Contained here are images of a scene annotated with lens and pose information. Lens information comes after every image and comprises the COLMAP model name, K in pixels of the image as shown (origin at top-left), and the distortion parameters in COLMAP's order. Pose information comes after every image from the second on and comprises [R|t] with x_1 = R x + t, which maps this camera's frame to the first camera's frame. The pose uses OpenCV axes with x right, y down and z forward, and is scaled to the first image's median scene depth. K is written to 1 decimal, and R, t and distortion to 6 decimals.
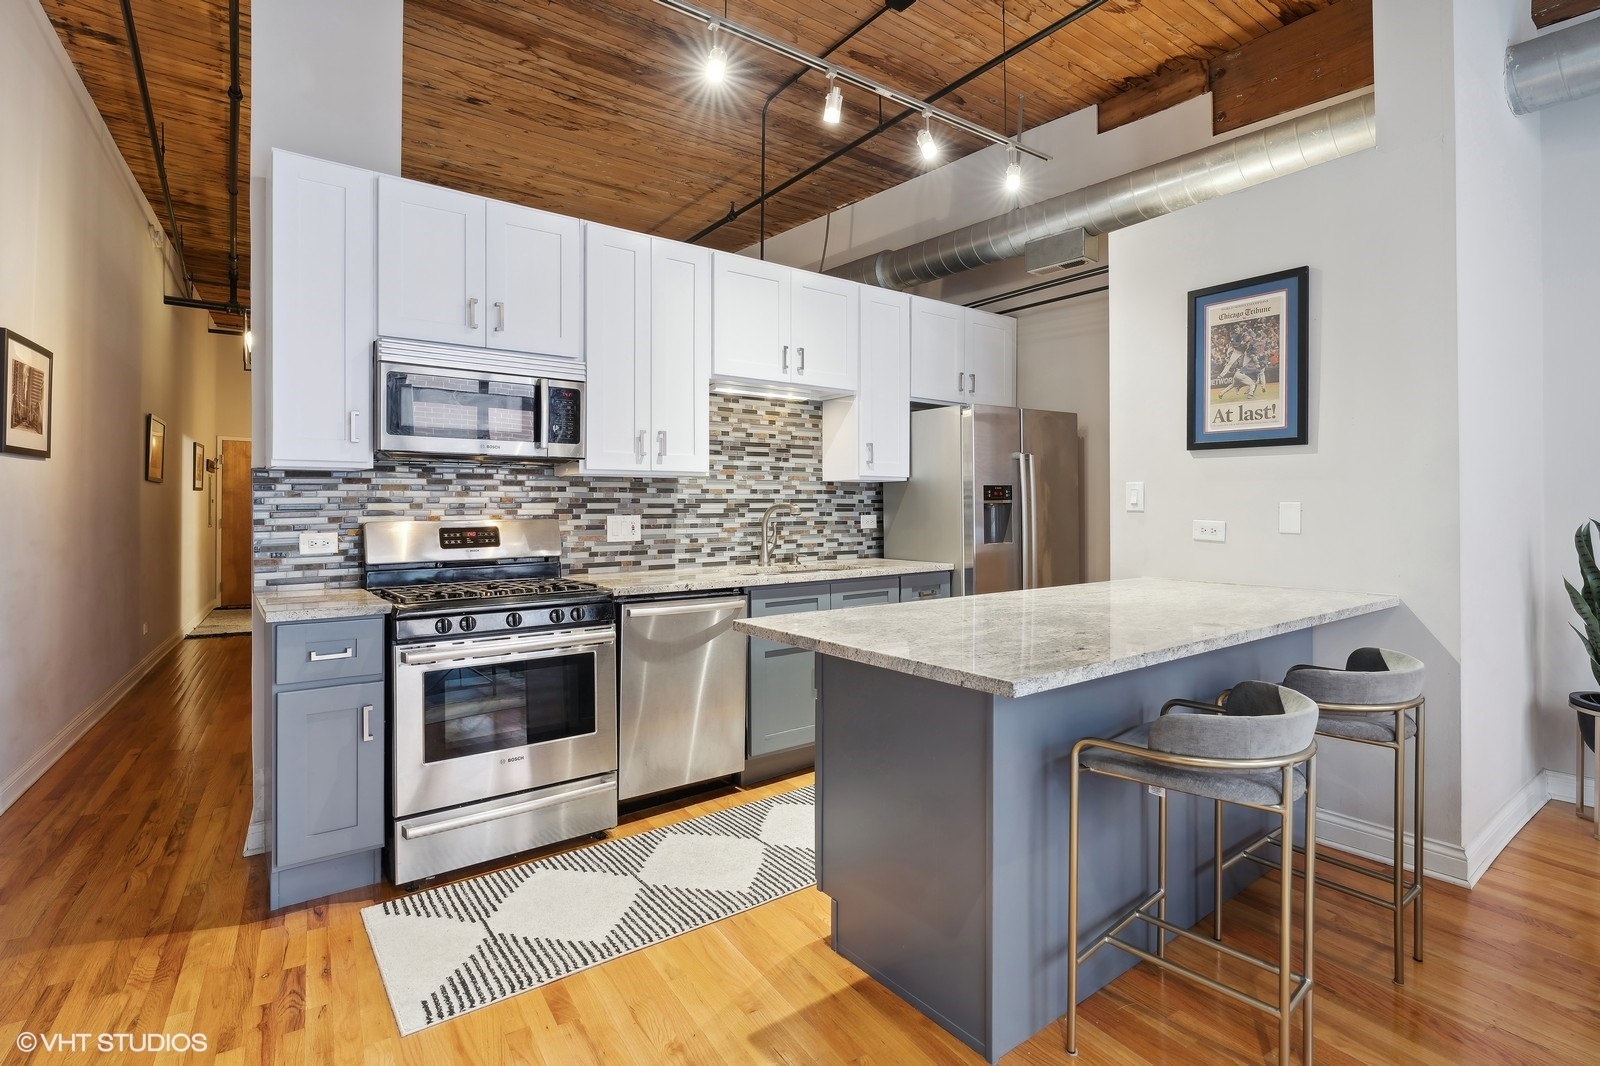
lens RADIAL K [[772.2, 0, 796.8], [0, 772.2, 509.0], [0, 0, 1]] dist [0.000810, 0.000515]
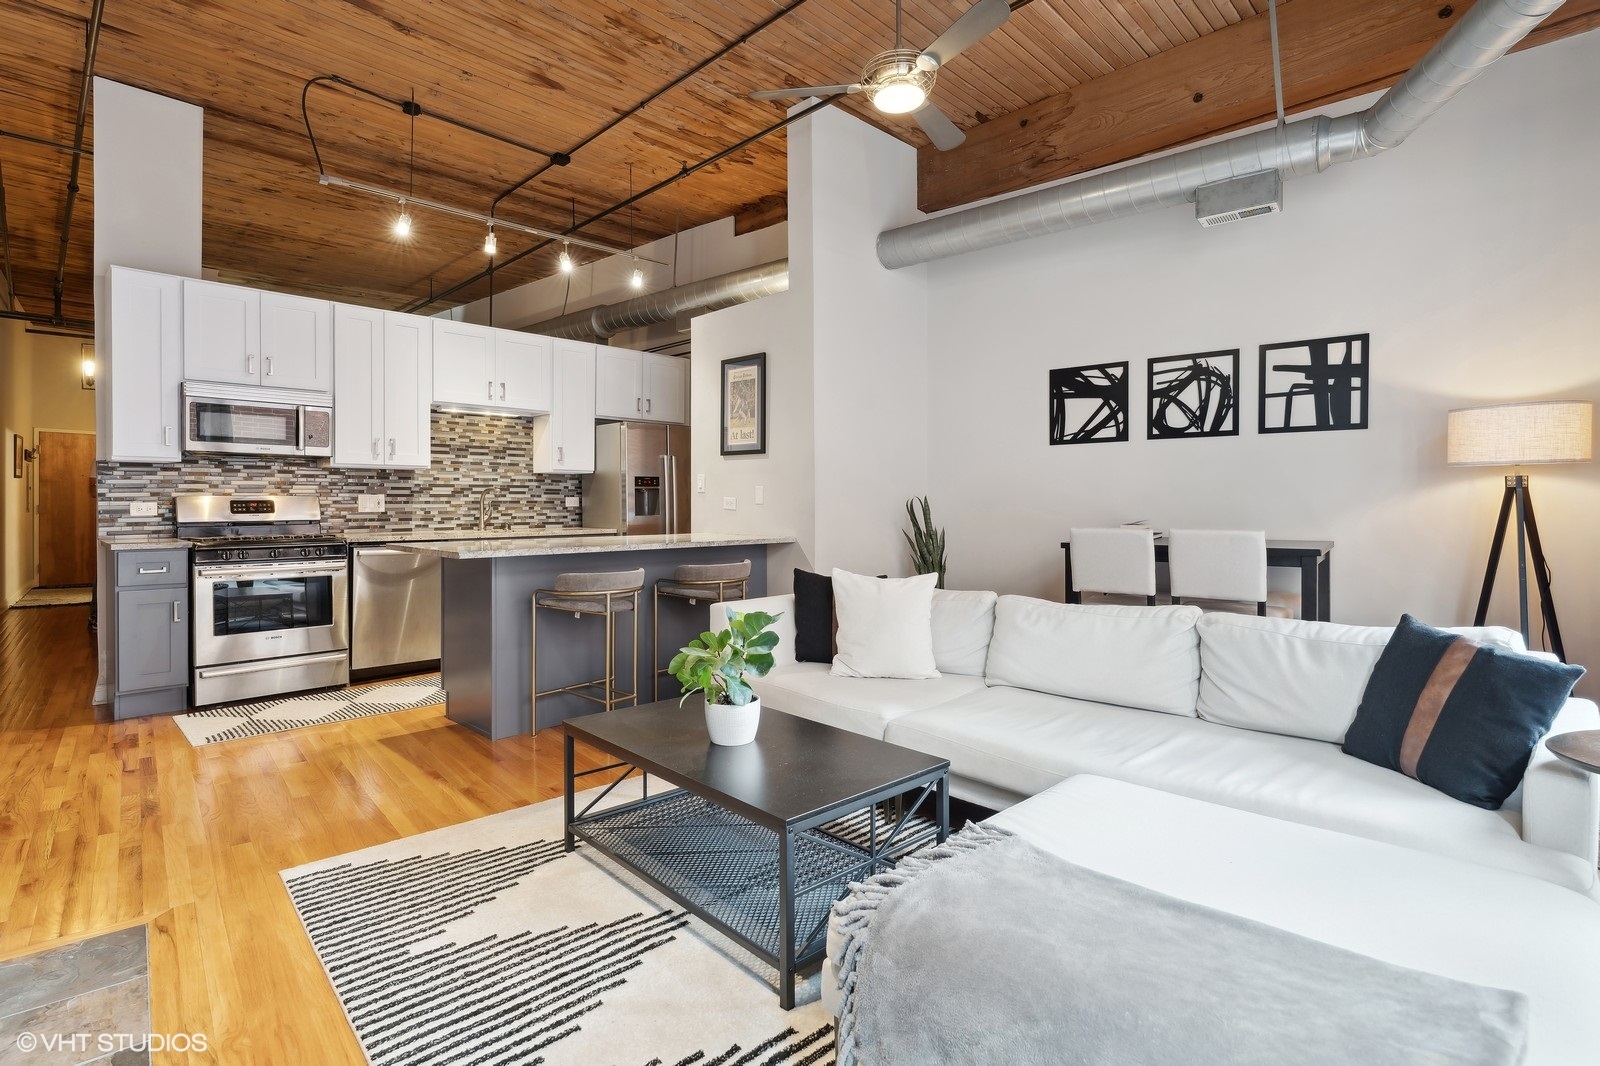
lens RADIAL K [[788.7, 0, 801.1], [0, 788.7, 512.9], [0, 0, 1]] dist [0.000861, 0.000684]
pose [[0.989468, 0.000878, 0.144751, 0.415813], [-0.002348, 0.999947, 0.009988, 0.029348], [-0.144734, -0.010223, 0.989418, -0.689478]]
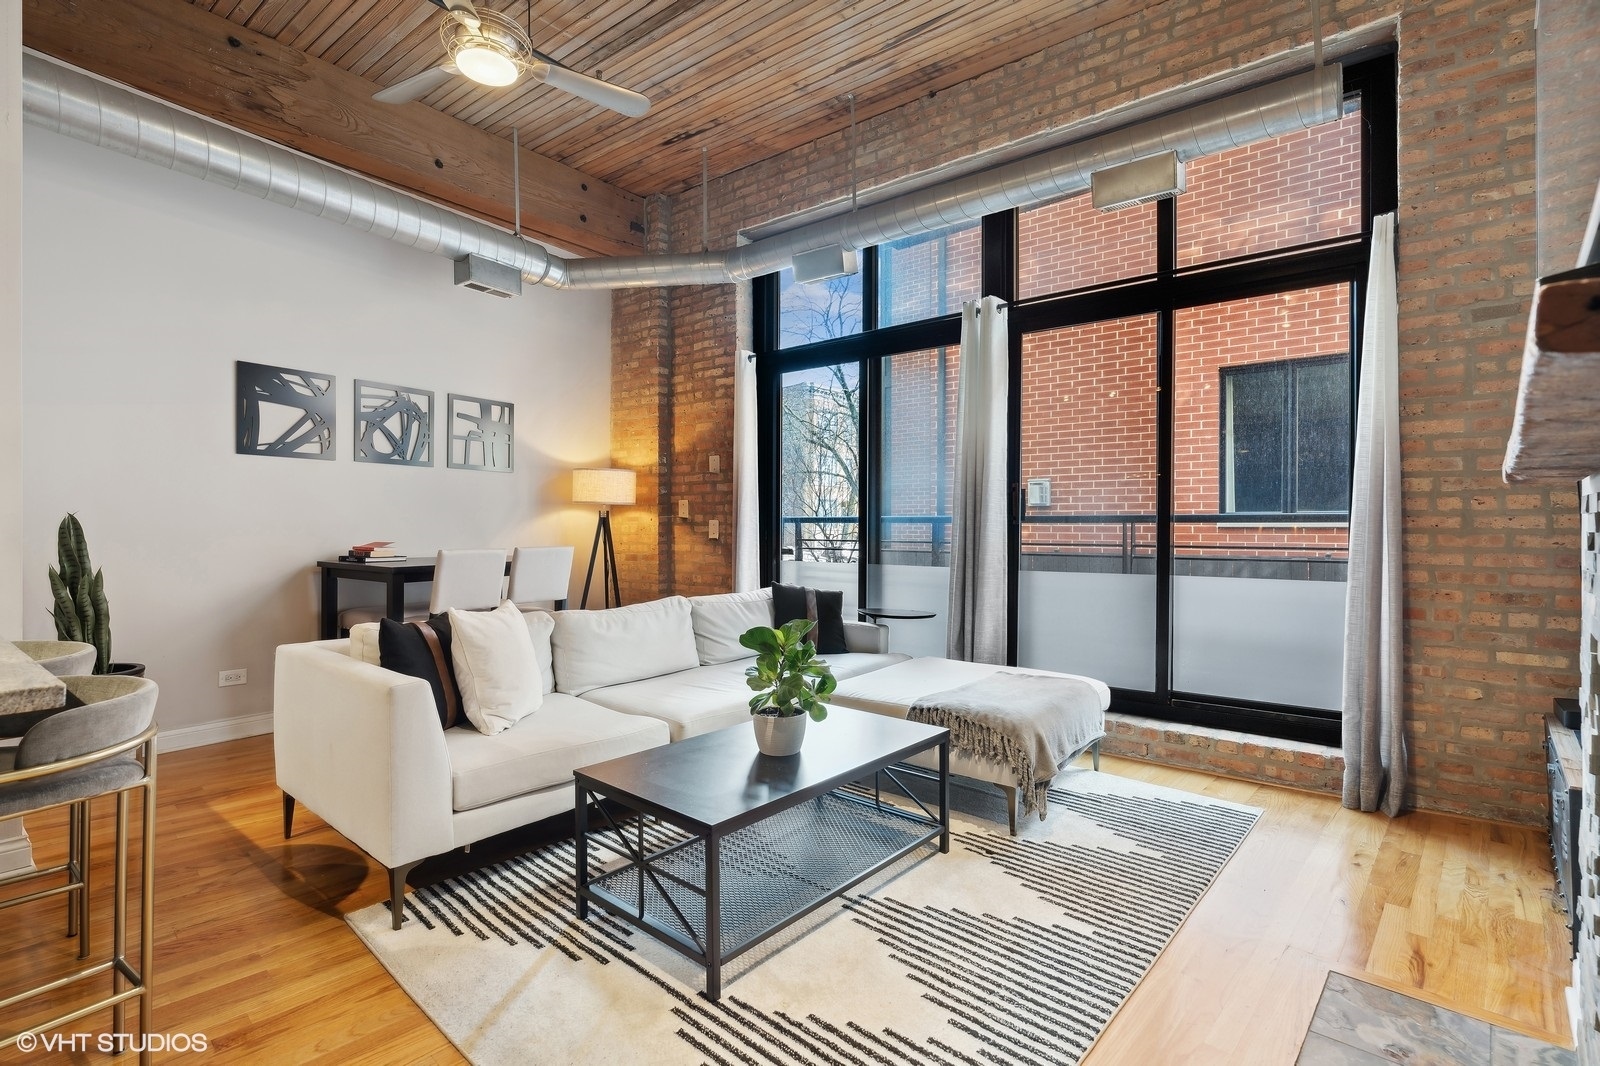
lens RADIAL K [[767.3, 0, 798.9], [0, 767.3, 526.3], [0, 0, 1]] dist [-0.000017, 0.000361]
pose [[-0.264479, 0.003362, 0.964386, -0.276153], [0.000166, 0.999994, -0.003441, 0.029855], [-0.964392, -0.000750, -0.264478, 0.229707]]
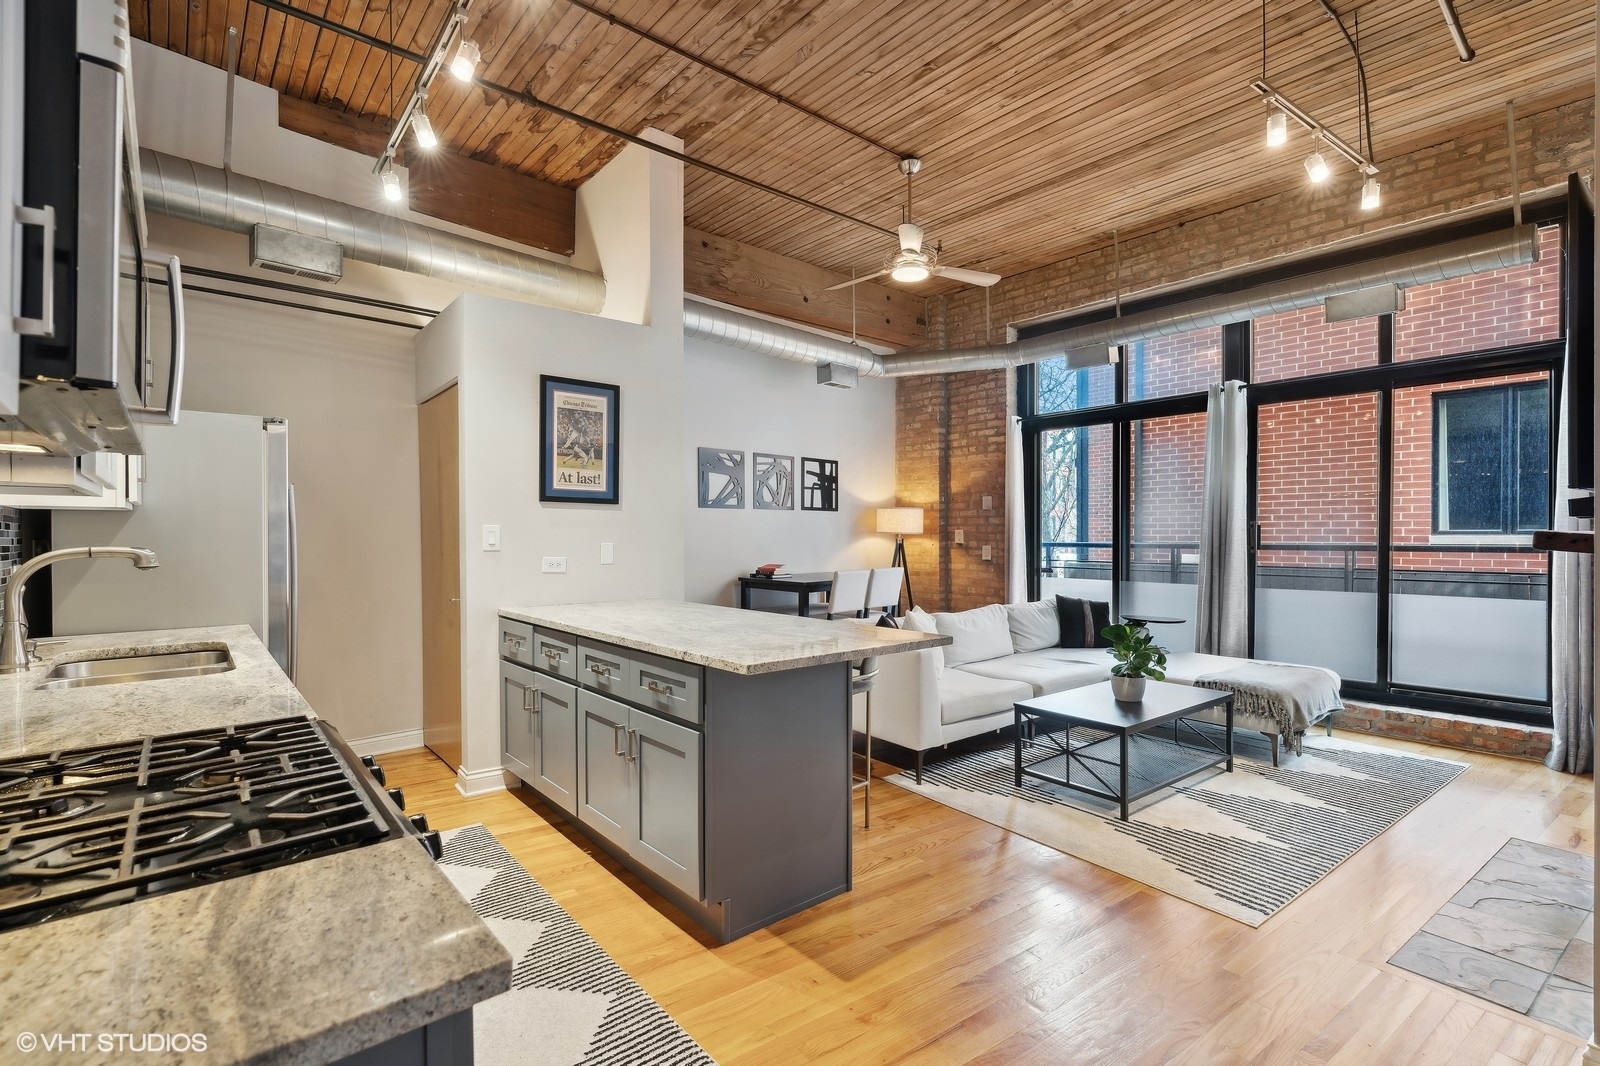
lens RADIAL K [[746.8, 0, 798.6], [0, 746.8, 539.1], [0, 0, 1]] dist [0.000897, 0.000735]
pose [[-0.067453, -0.002500, 0.997719, -0.698709], [0.004170, 0.999987, 0.002788, -0.016343], [-0.997714, 0.004348, -0.067442, 0.644485]]
